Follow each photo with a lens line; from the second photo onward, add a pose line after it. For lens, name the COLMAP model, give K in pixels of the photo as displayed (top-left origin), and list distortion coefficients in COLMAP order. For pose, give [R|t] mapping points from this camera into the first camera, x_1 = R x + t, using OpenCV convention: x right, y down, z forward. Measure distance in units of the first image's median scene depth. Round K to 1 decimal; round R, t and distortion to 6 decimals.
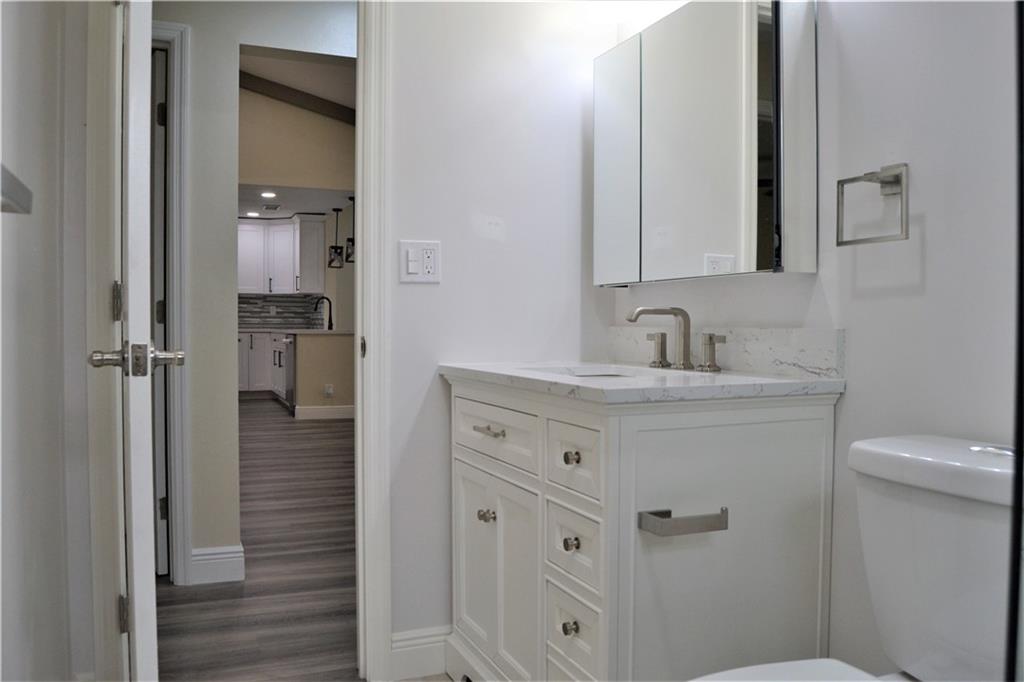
lens RADIAL K [[814.5, 0, 506.0], [0, 814.5, 342.3], [0, 0, 1]] dist [-0.087421, 0.010313]
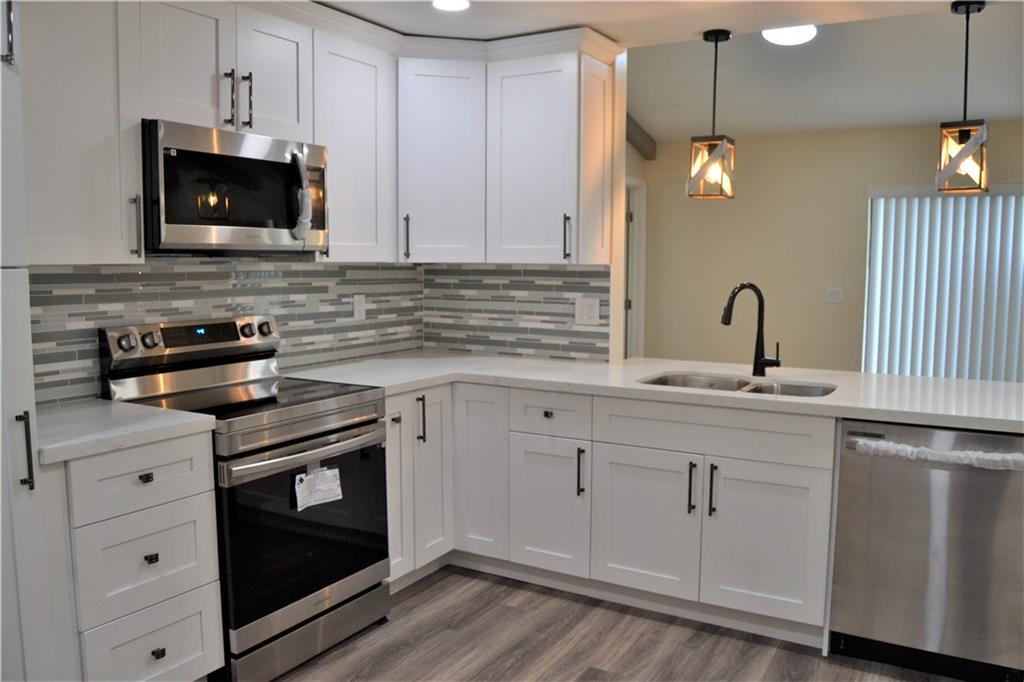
lens RADIAL K [[807.6, 0, 512.0], [0, 807.6, 341.0], [0, 0, 1]] dist [-0.090012, 0.030947]
pose [[0.797622, -0.060072, 0.600159, -0.447480], [0.010691, 0.996280, 0.085513, -0.054316], [-0.603064, -0.061790, 0.795296, 0.687976]]
